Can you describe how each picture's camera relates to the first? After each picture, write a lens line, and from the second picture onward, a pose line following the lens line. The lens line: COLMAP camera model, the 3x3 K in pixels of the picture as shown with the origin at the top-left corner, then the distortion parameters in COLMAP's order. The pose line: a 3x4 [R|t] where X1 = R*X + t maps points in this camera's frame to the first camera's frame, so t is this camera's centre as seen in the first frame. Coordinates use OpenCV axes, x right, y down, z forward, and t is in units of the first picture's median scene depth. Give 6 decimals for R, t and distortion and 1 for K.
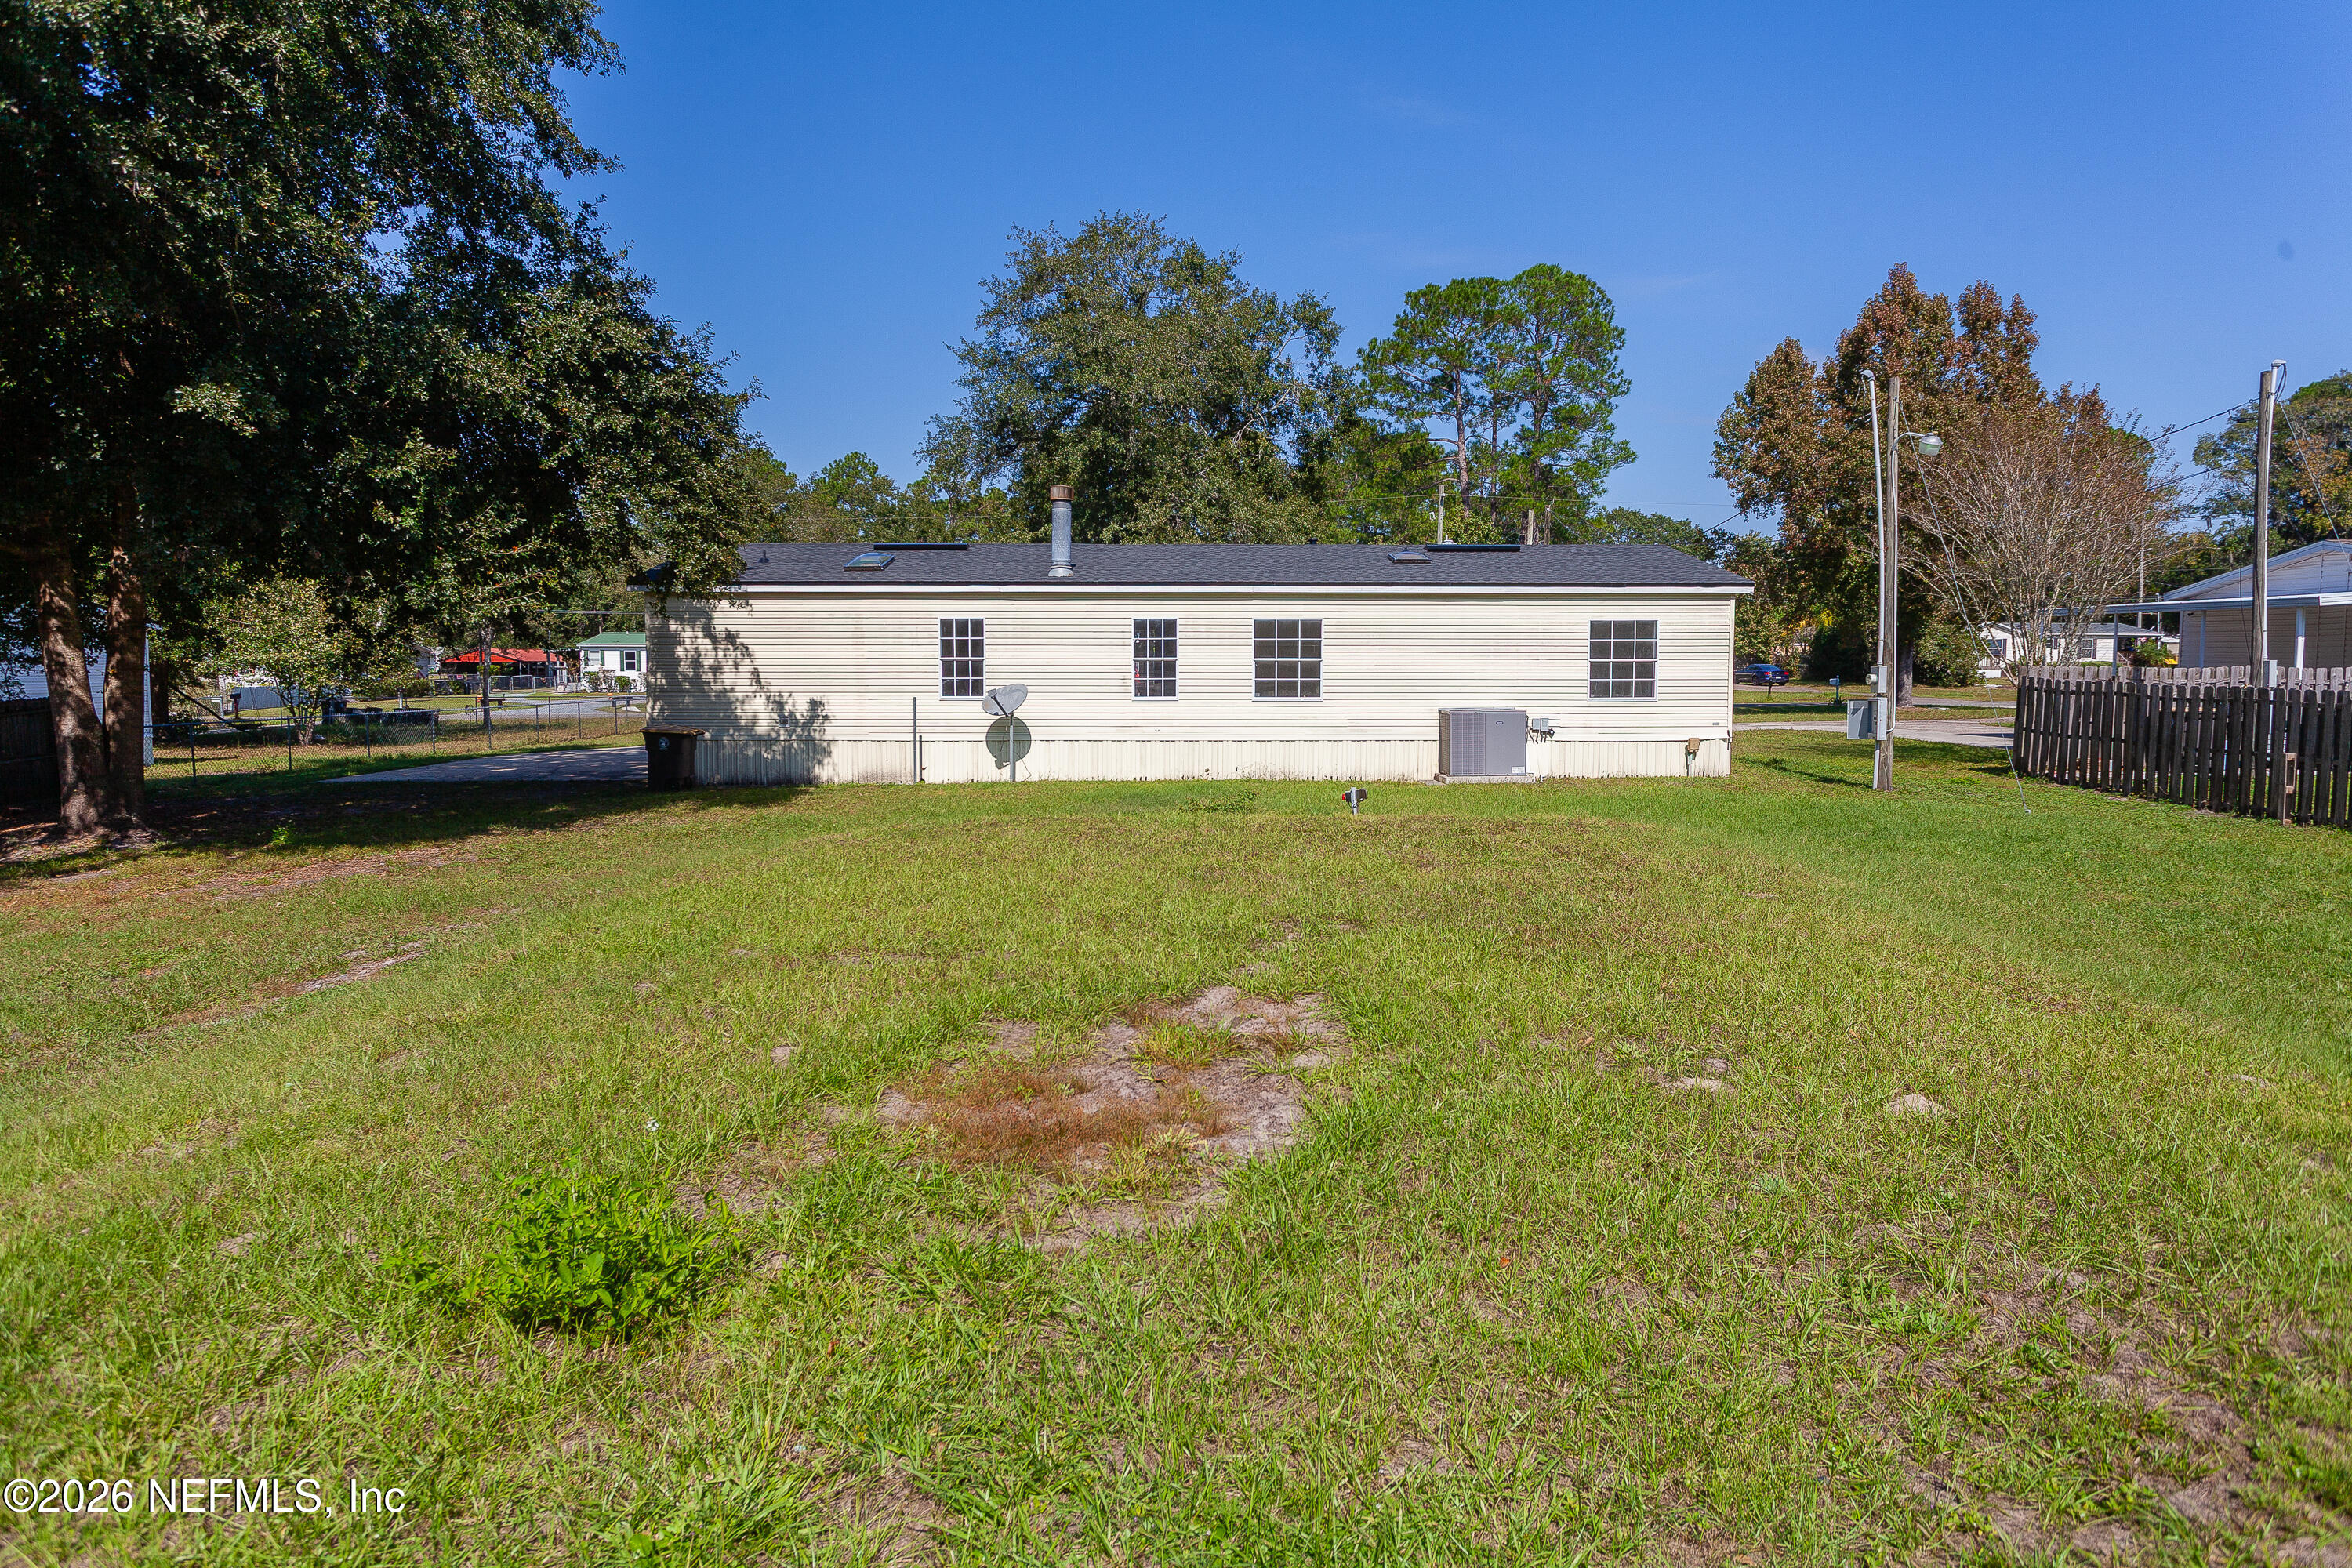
lens RADIAL K [[1409.8, 0, 1162.1], [0, 1409.8, 742.7], [0, 0, 1]] dist [0.004500, 0.002866]
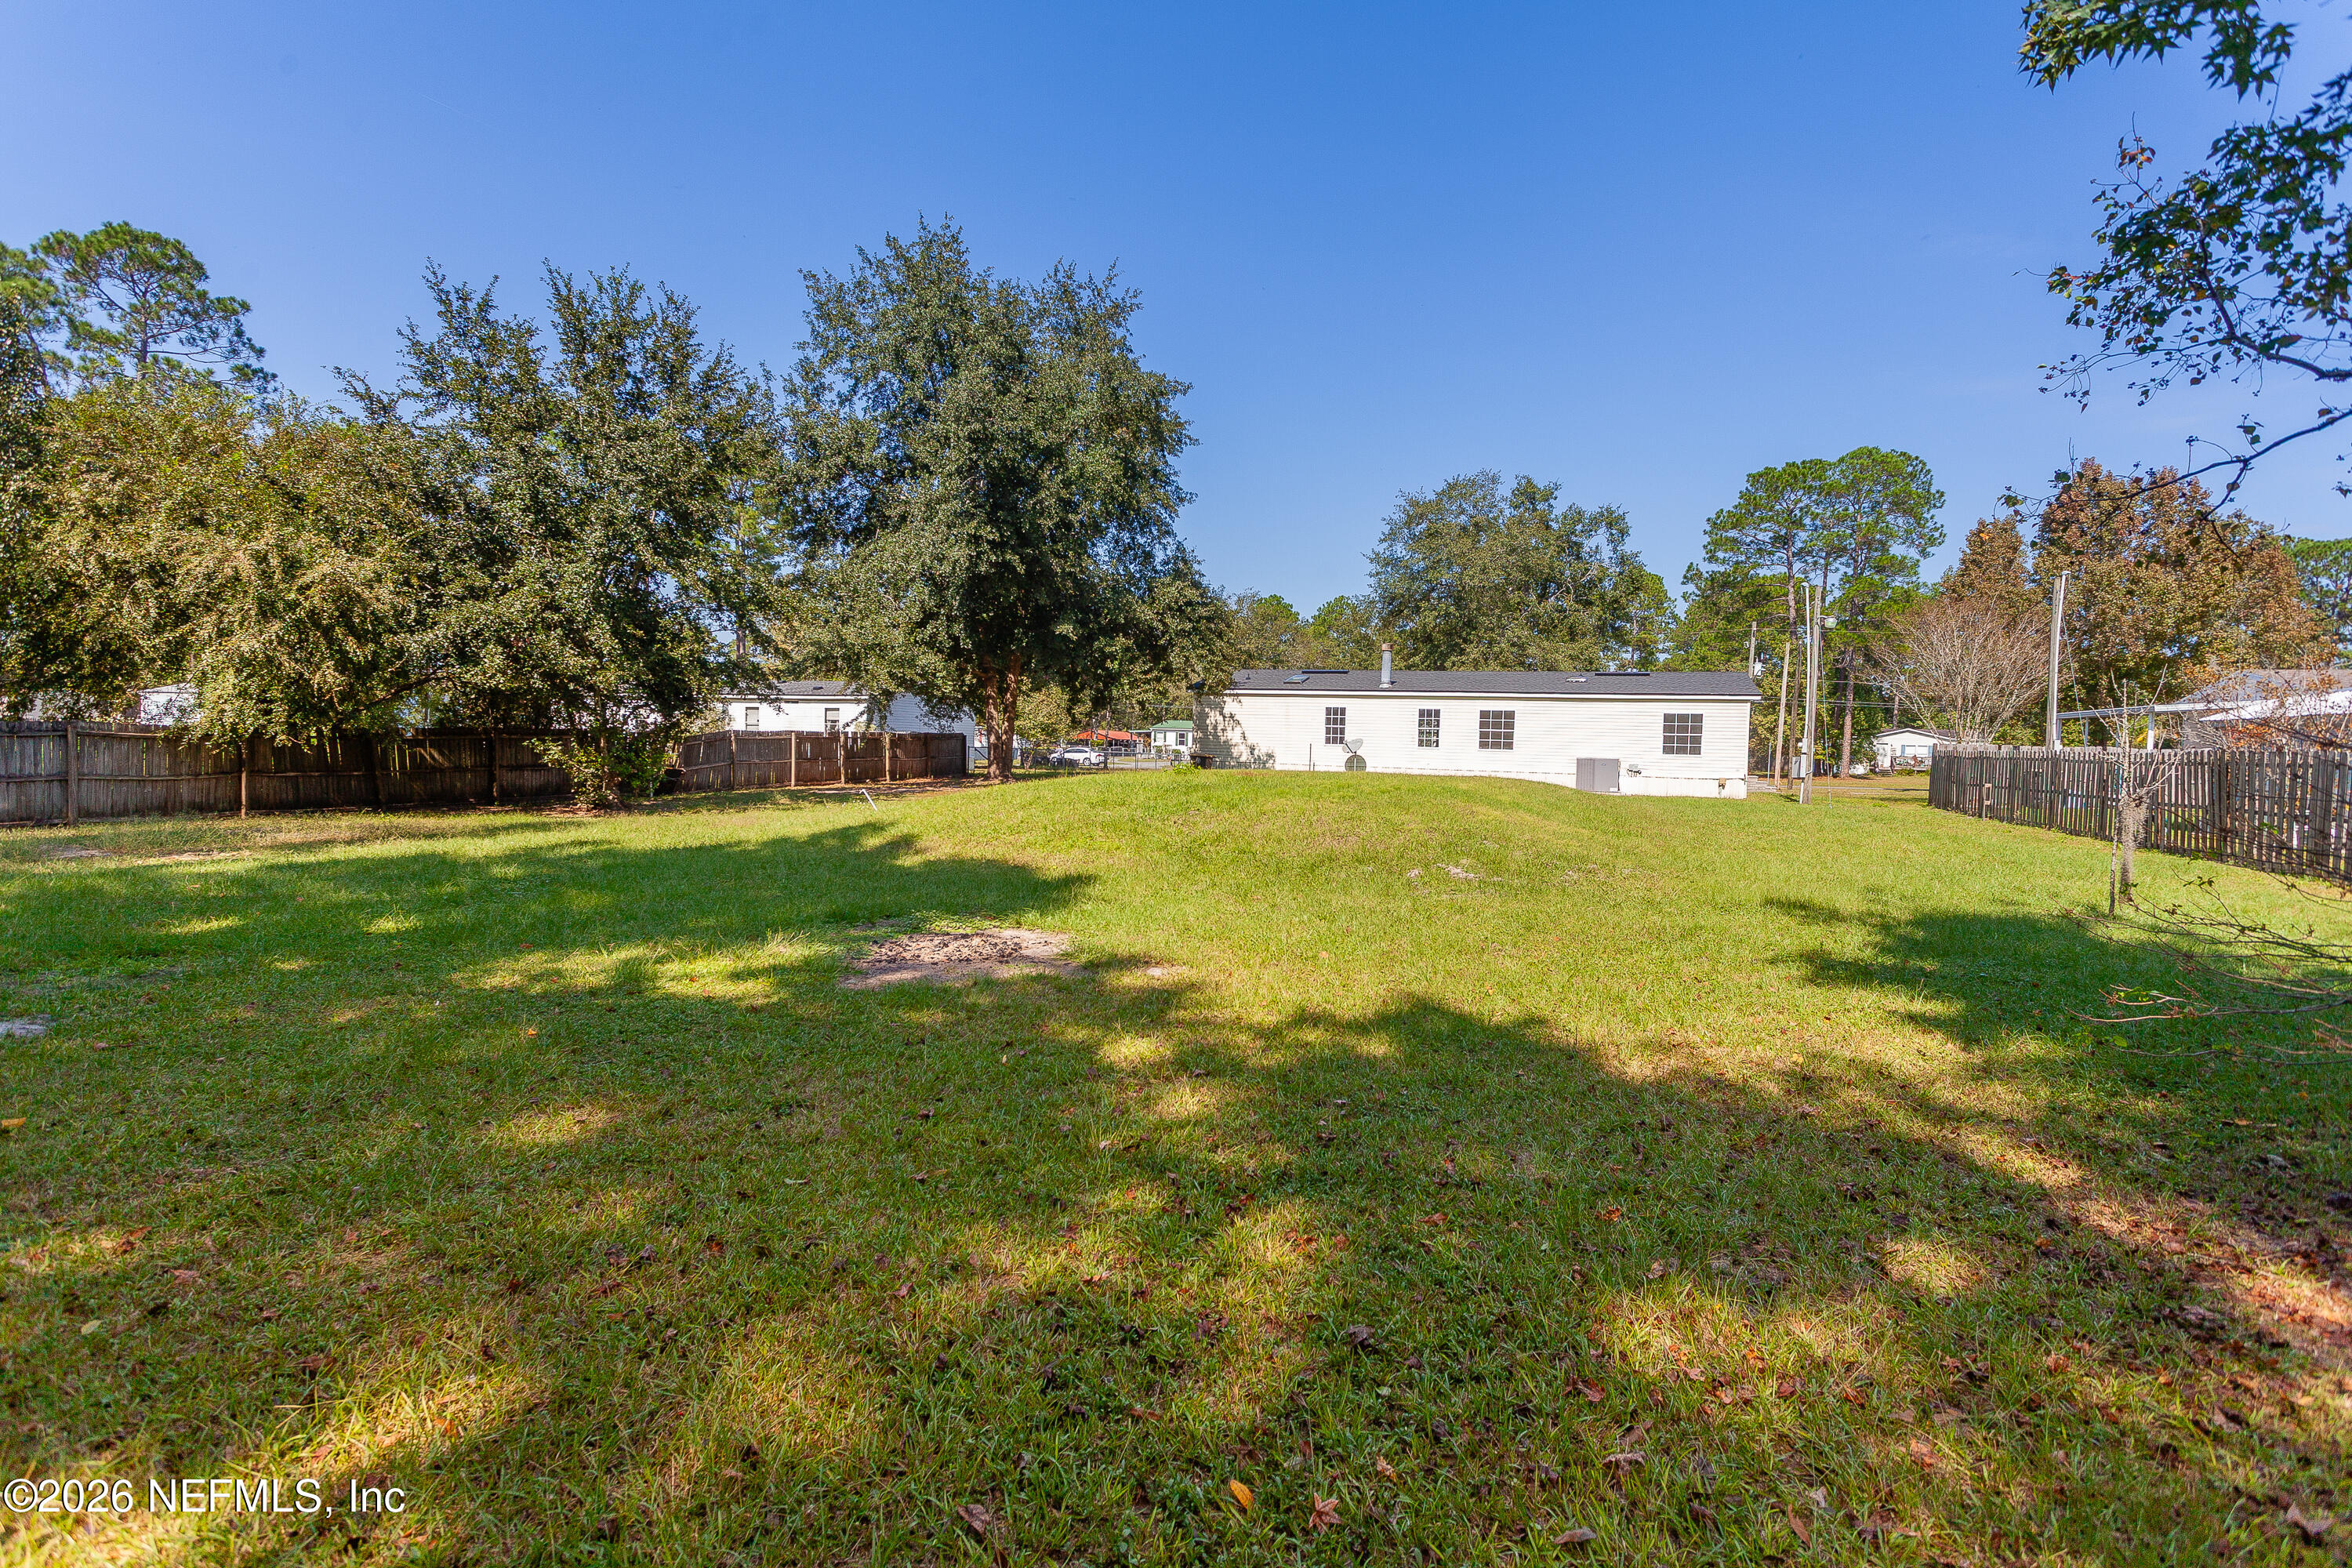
lens RADIAL K [[1170.9, 0, 1176.0], [0, 1170.9, 784.0], [0, 0, 1]] dist [0.004728, 0.000601]
pose [[0.934430, 0.038468, -0.354064, 0.251482], [-0.050168, 0.998454, -0.023921, 0.077744], [0.352596, 0.040115, 0.934915, -0.687272]]
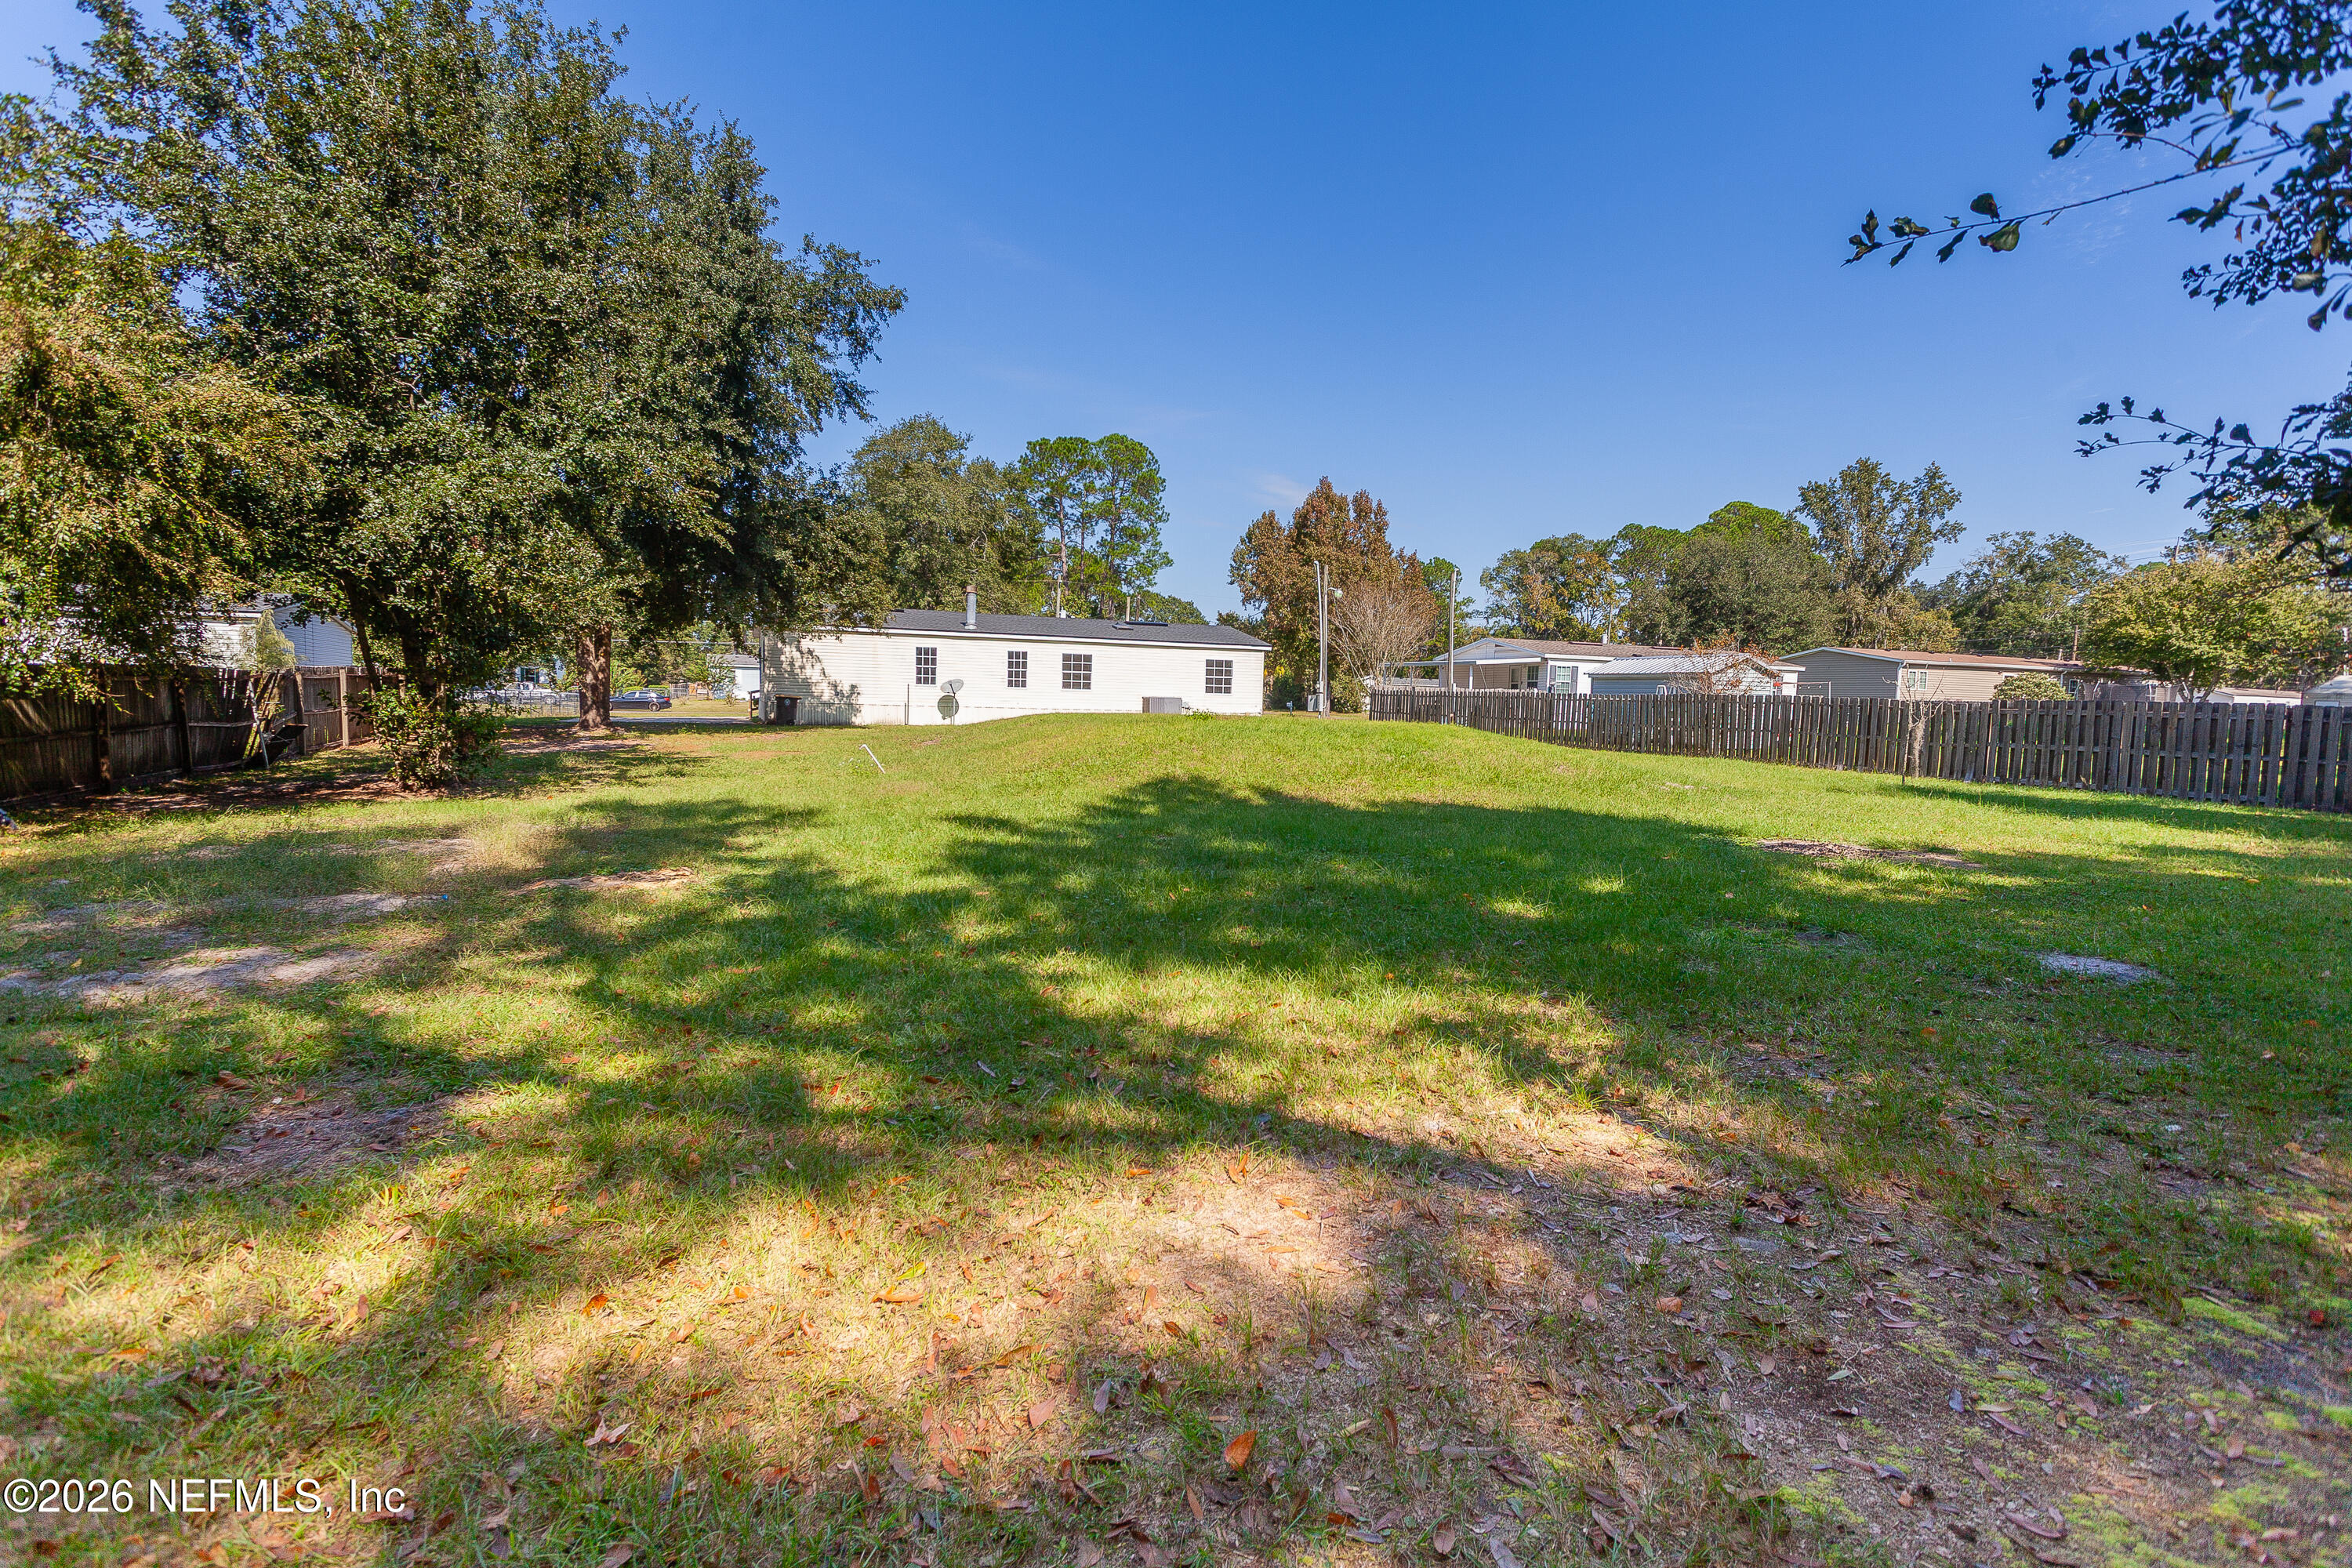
lens RADIAL K [[1170.9, 0, 1176.0], [0, 1170.9, 784.0], [0, 0, 1]] dist [0.004728, 0.000601]
pose [[0.935714, -0.001417, 0.352758, -0.403022], [-0.003174, 0.999918, 0.012435, 0.090473], [-0.352746, -0.012755, 0.935632, -0.743050]]
